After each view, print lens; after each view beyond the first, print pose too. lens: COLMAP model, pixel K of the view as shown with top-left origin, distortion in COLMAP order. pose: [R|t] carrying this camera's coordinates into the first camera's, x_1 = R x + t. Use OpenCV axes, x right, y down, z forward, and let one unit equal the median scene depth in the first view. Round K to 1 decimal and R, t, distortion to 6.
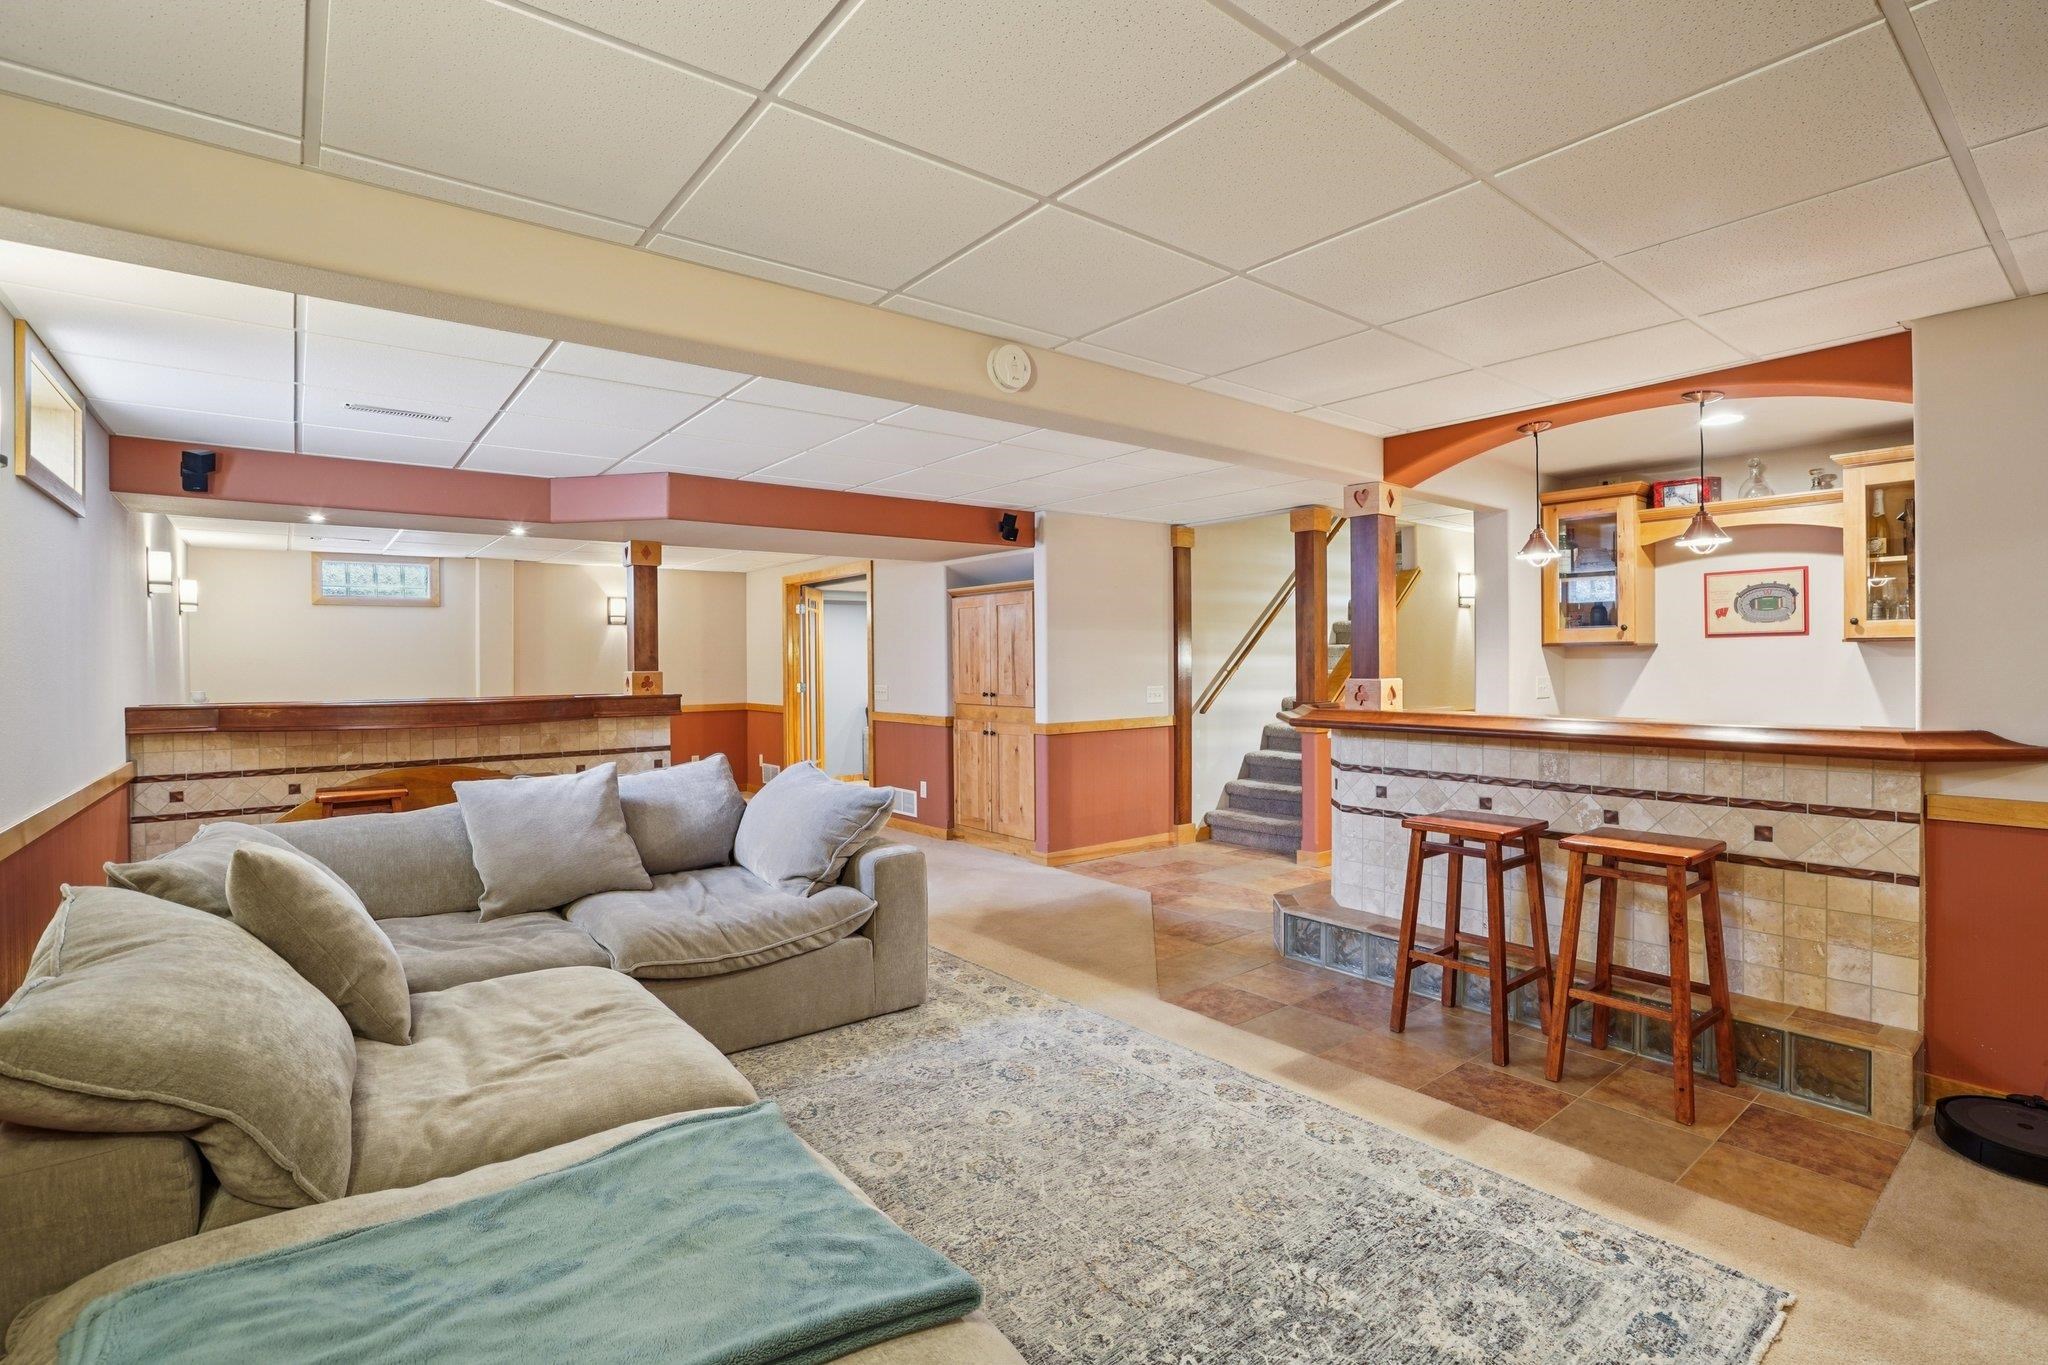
lens RADIAL K [[953.9, 0, 1018.9], [0, 953.9, 657.3], [0, 0, 1]] dist [-0.063688, 0.024036]
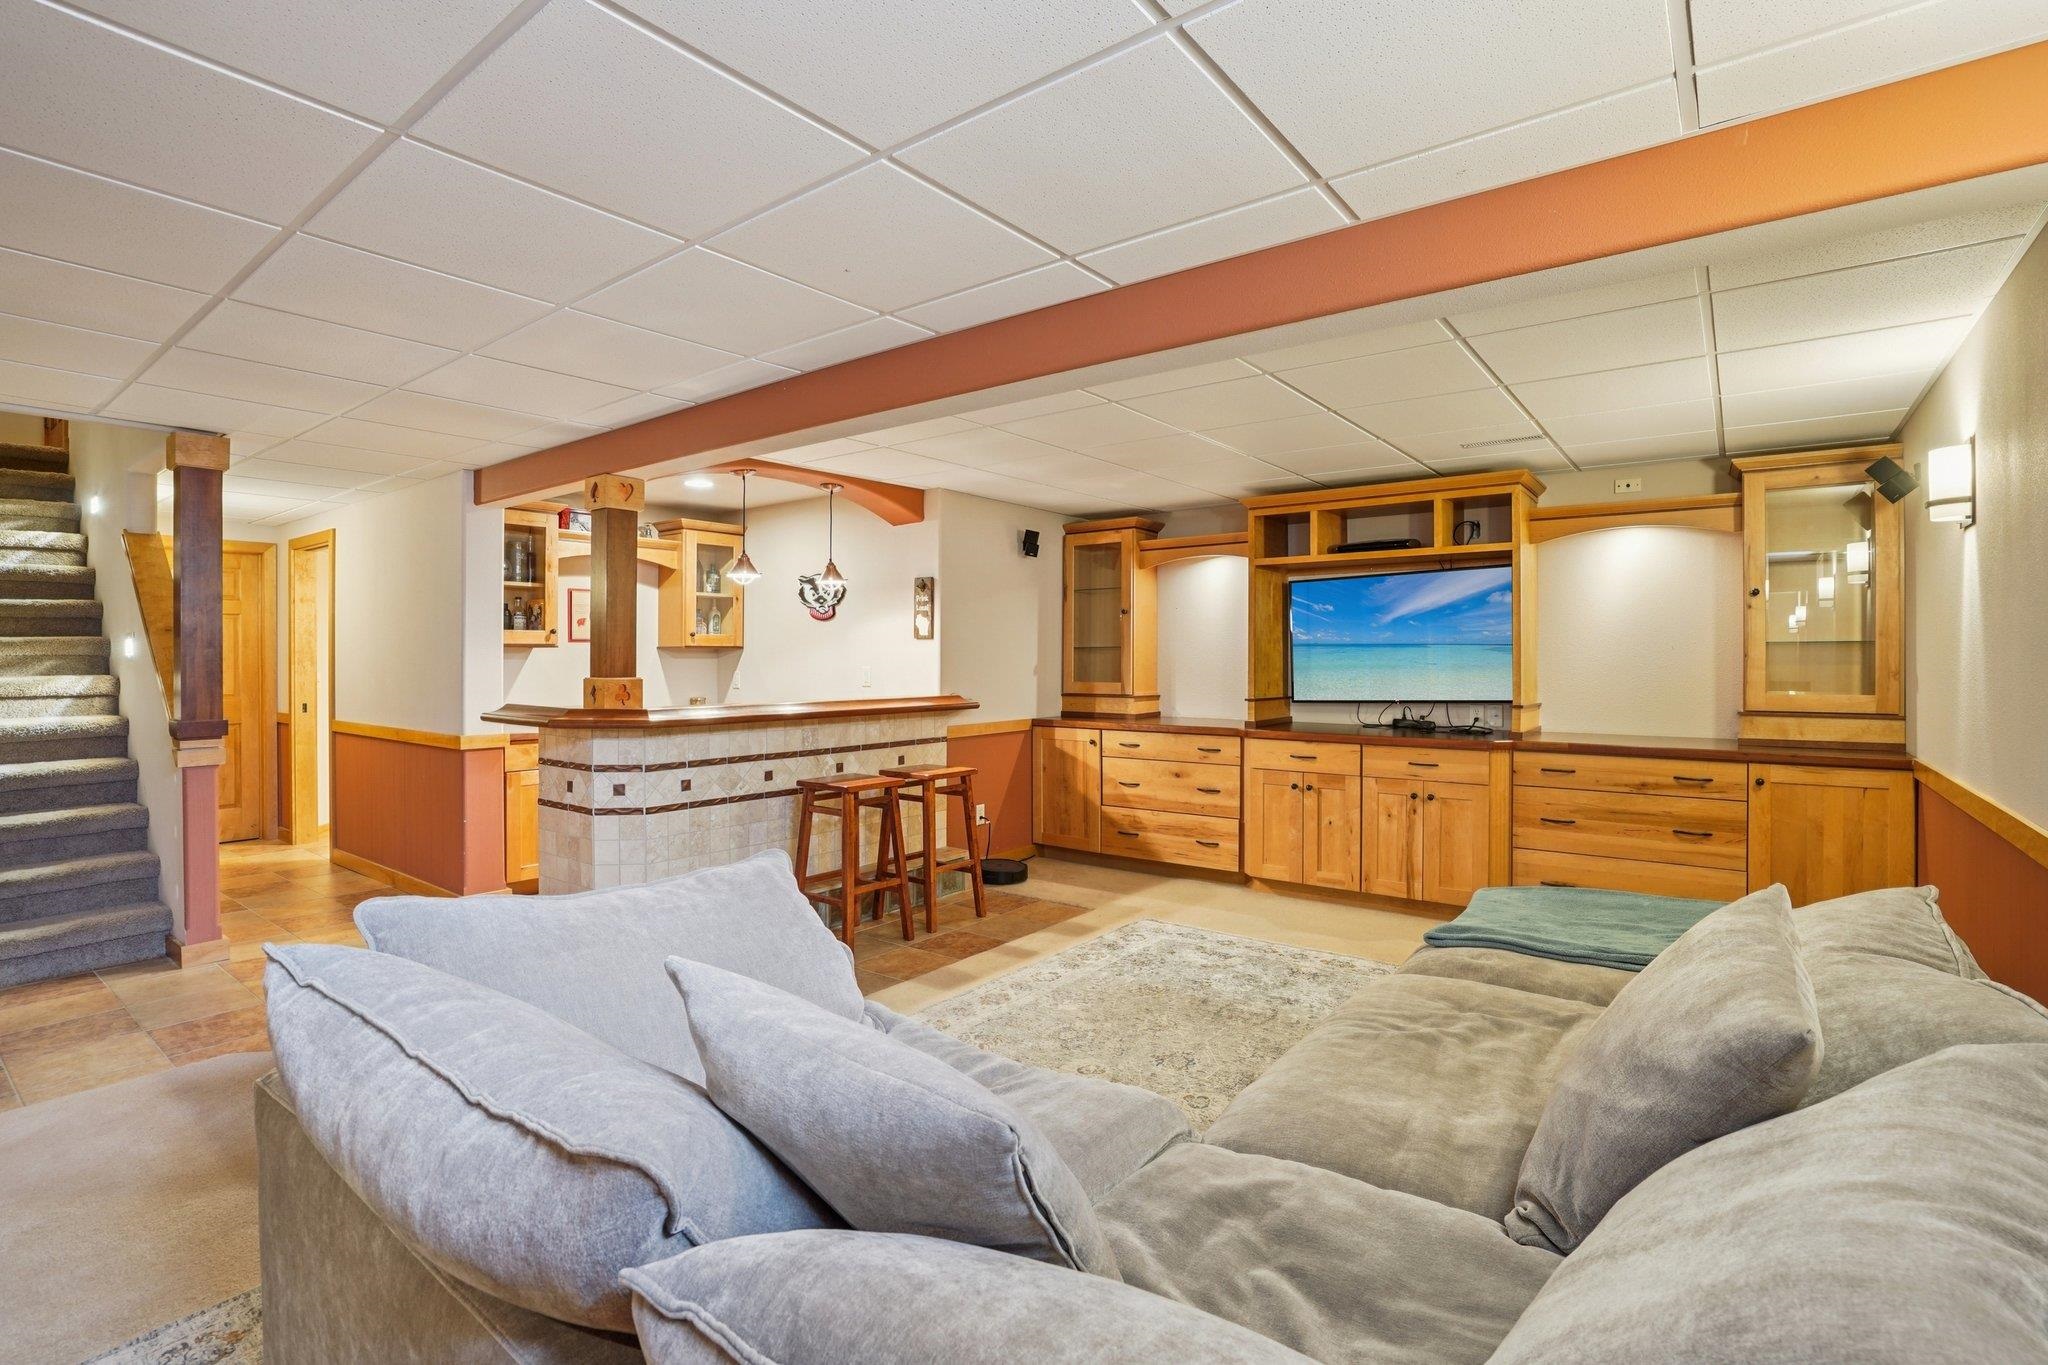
lens RADIAL K [[953.9, 0, 1018.9], [0, 953.9, 657.3], [0, 0, 1]] dist [-0.063688, 0.024036]
pose [[-0.241189, 0.007836, 0.970447, -0.654799], [-0.001002, 0.999965, -0.008323, 0.009153], [-0.970478, -0.002980, -0.241173, 0.821155]]
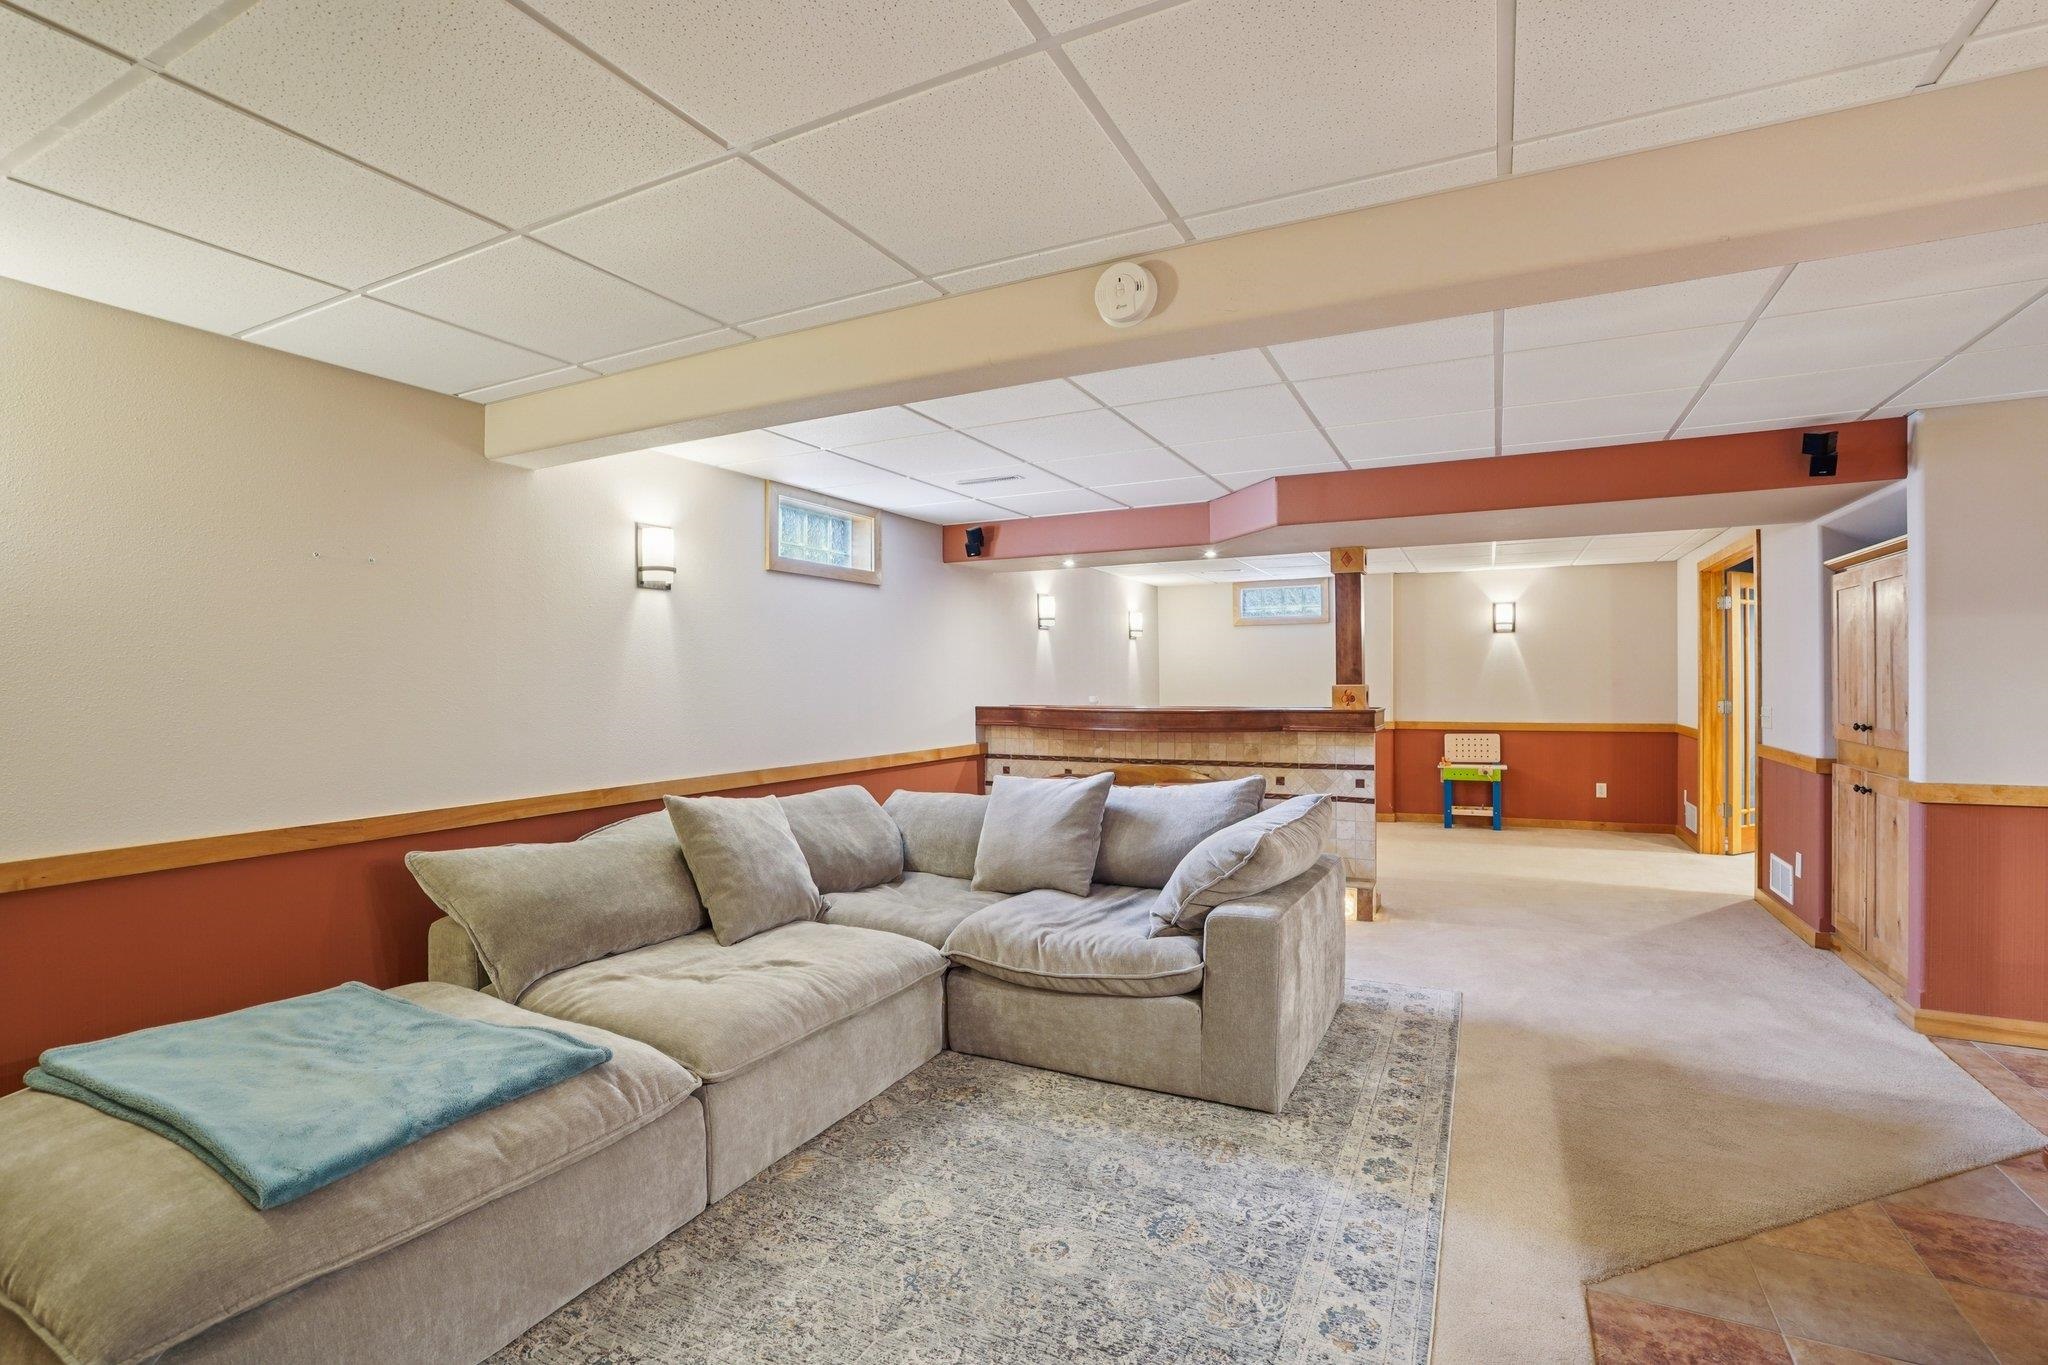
lens RADIAL K [[946.3, 0, 1028.5], [0, 946.3, 683.5], [0, 0, 1]] dist [-0.060306, 0.022131]
pose [[0.425696, 0.009371, -0.904818, 0.414838], [0.008218, 0.999865, 0.014221, -0.003207], [0.904829, -0.013489, 0.425562, 0.397270]]
